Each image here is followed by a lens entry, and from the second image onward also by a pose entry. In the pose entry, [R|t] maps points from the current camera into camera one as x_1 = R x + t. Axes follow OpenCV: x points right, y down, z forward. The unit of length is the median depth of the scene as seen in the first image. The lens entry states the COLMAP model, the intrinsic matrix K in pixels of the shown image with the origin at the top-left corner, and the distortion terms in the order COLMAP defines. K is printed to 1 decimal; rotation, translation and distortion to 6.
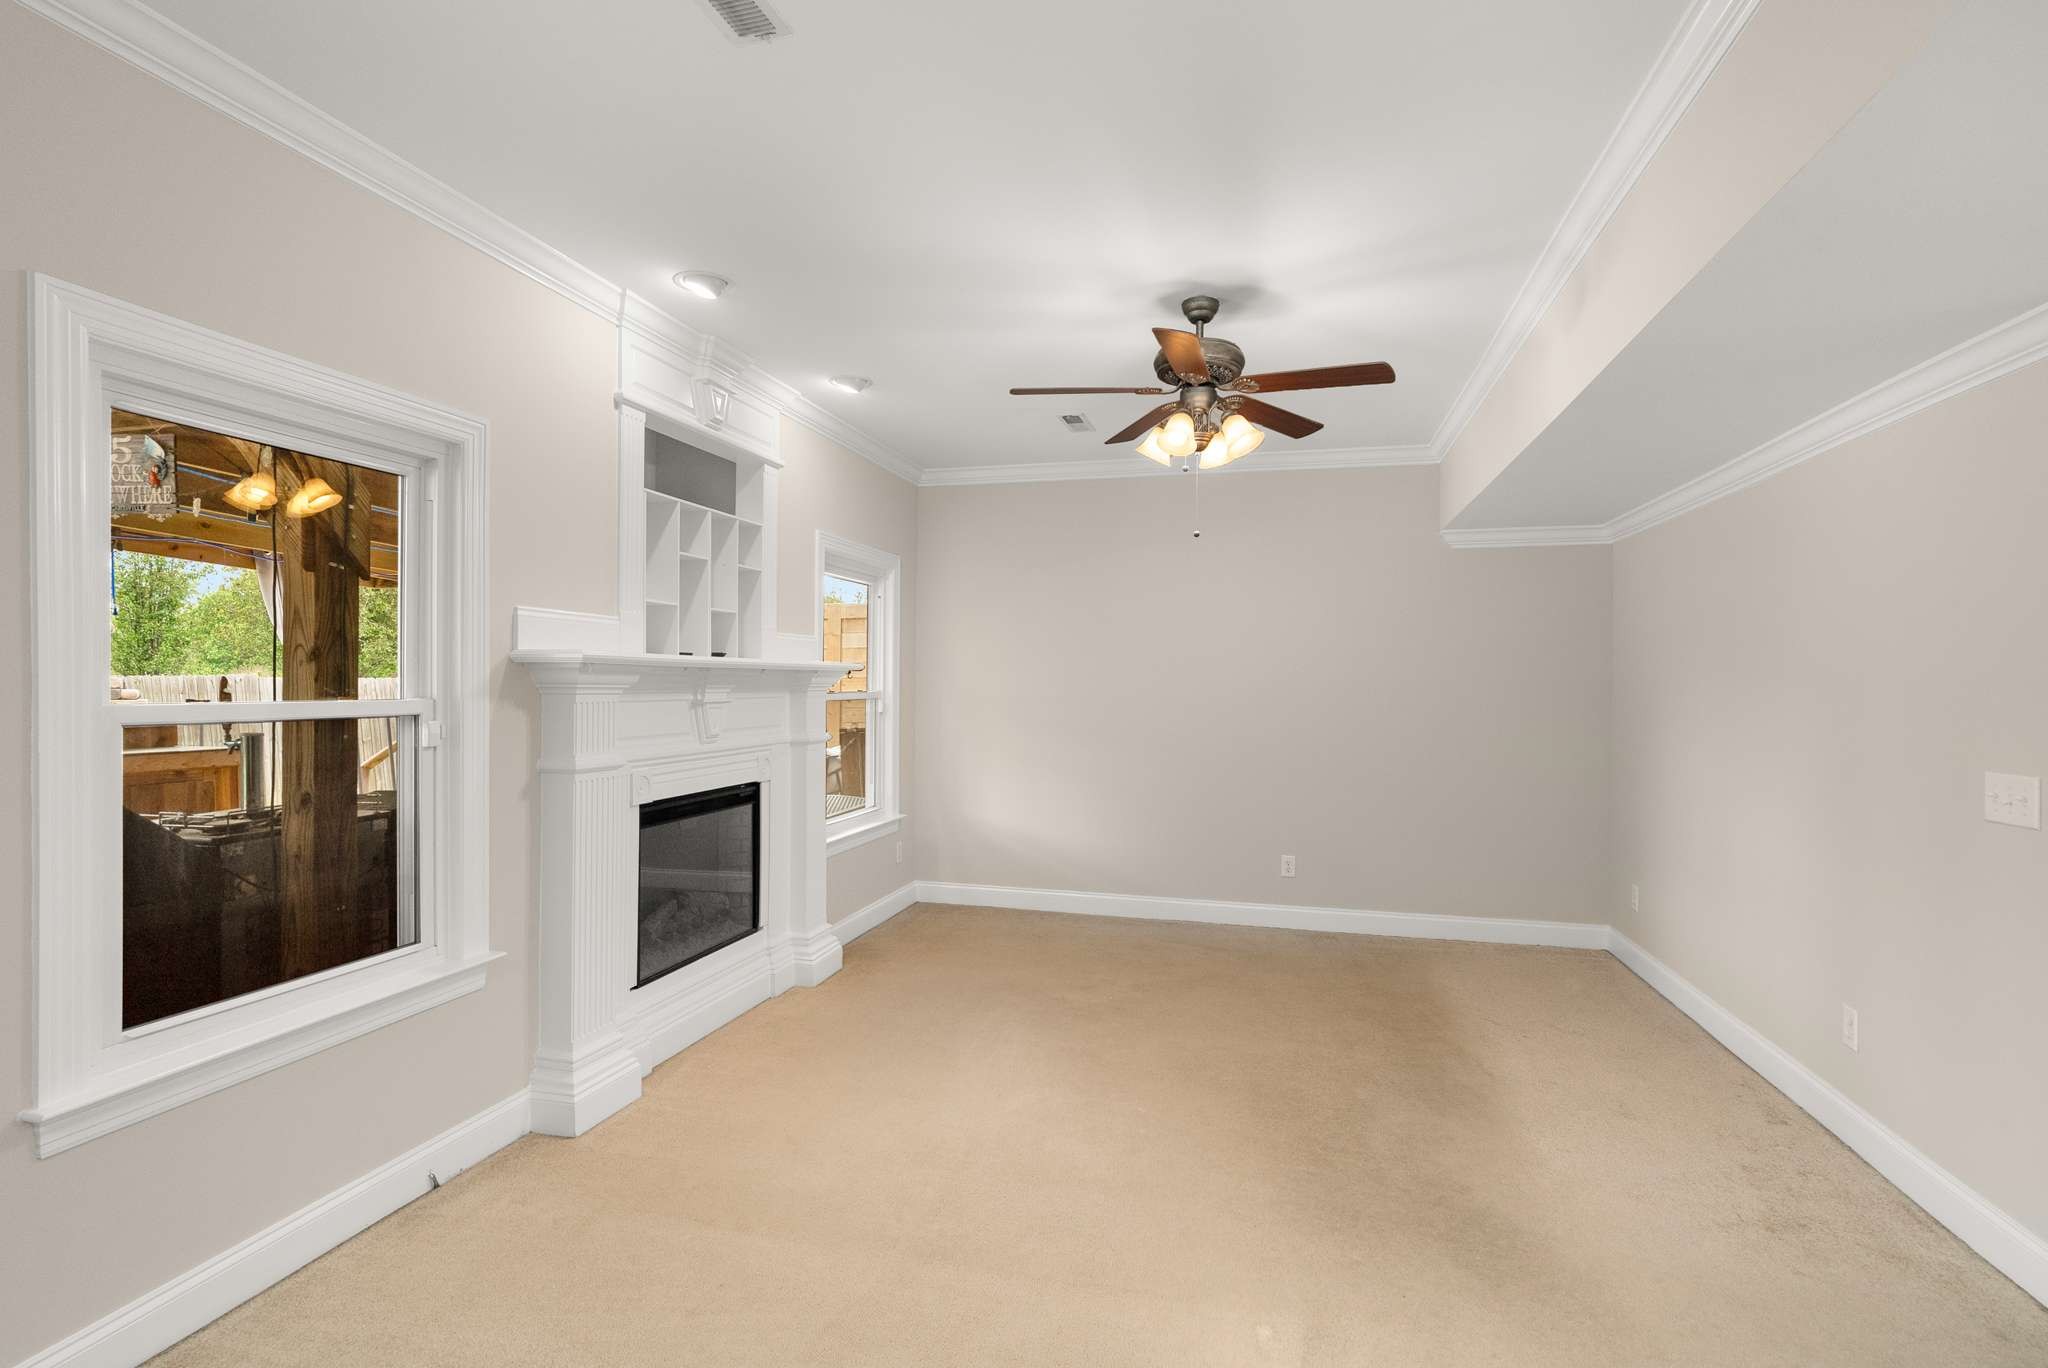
lens RADIAL K [[985.2, 0, 1041.1], [0, 985.2, 681.2], [0, 0, 1]] dist [-0.010374, 0.007679]
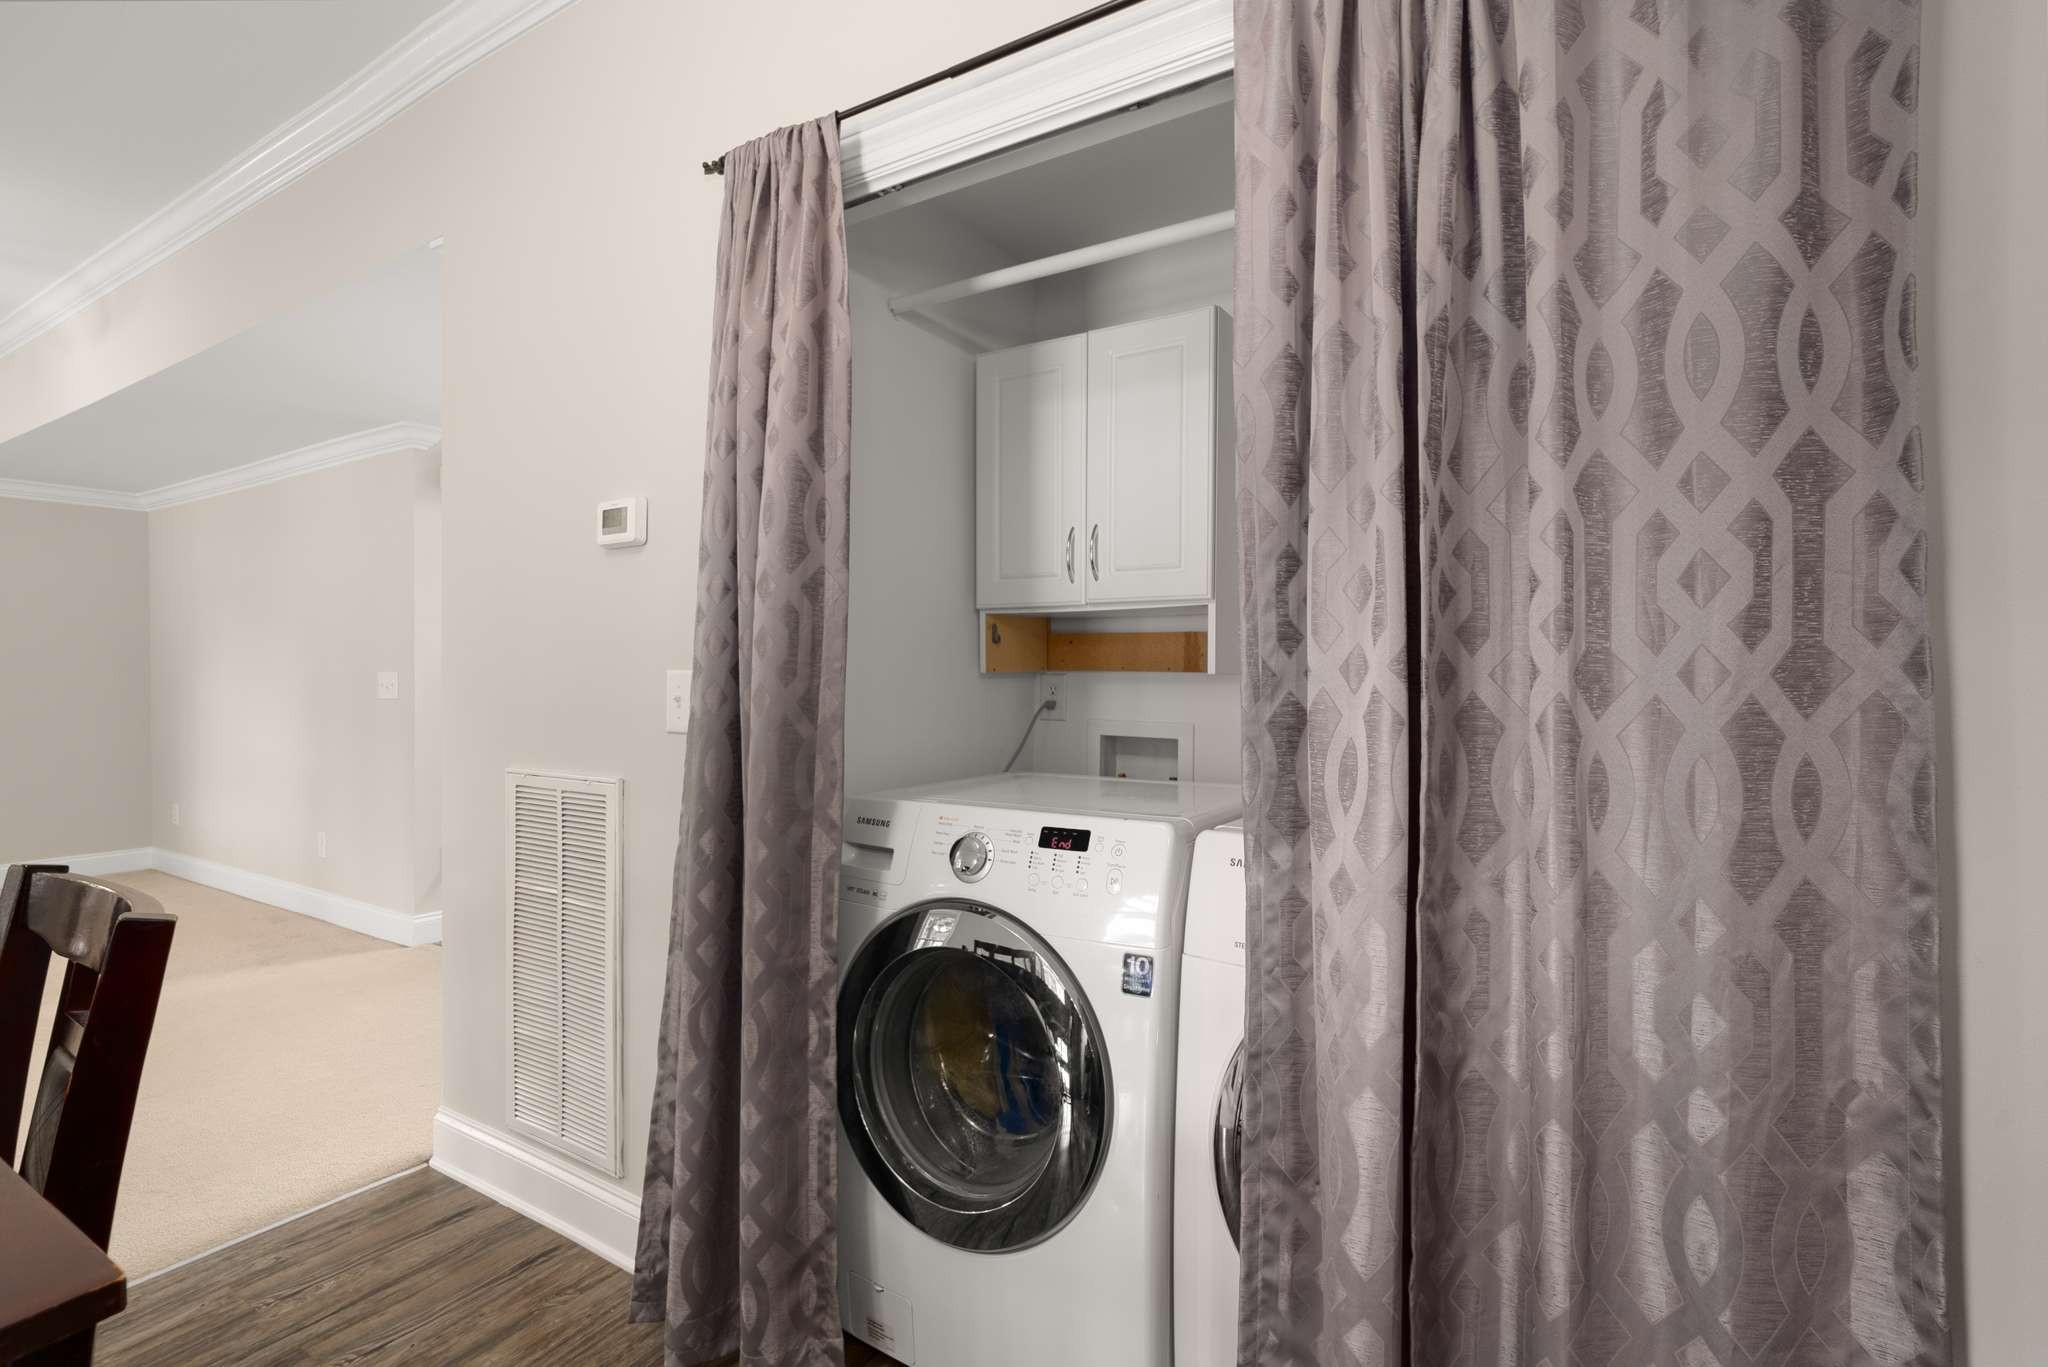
lens RADIAL K [[985.2, 0, 1021.2], [0, 985.2, 682.1], [0, 0, 1]] dist [-0.010374, 0.007679]
pose [[0.322213, -0.022038, 0.946411, -0.250151], [0.005166, 0.999755, 0.021521, 0.053631], [-0.946653, -0.002045, 0.322248, -0.469510]]
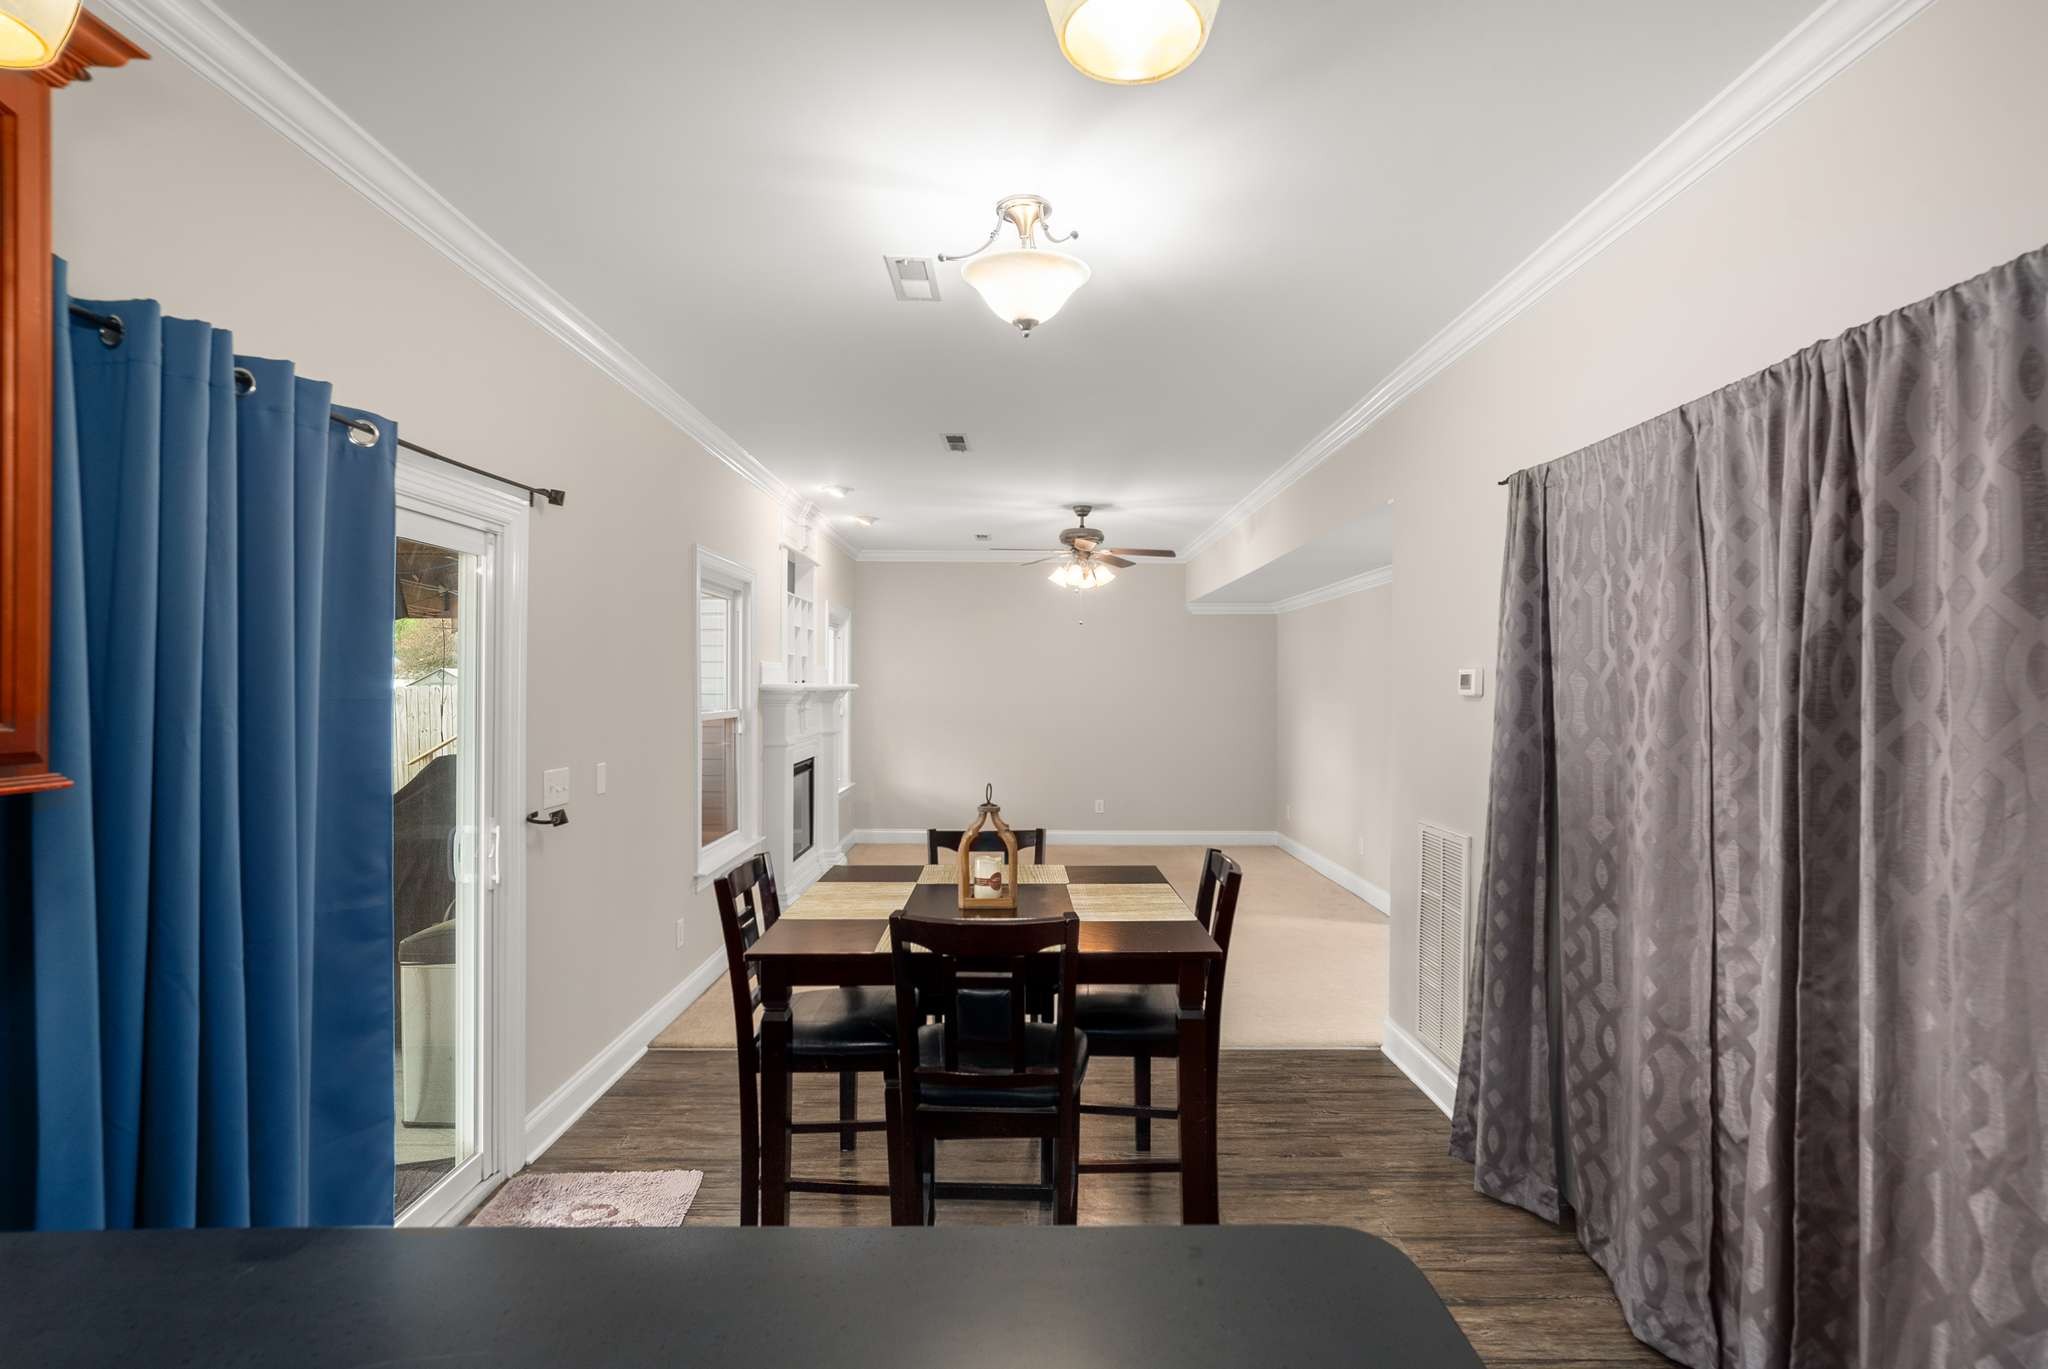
lens RADIAL K [[985.2, 0, 1037.5], [0, 985.2, 663.4], [0, 0, 1]] dist [-0.010374, 0.007679]
pose [[0.965281, 0.003141, 0.261196, -0.432082], [0.002038, 0.999807, -0.019555, -0.027603], [-0.261207, 0.019408, 0.965088, -0.869227]]
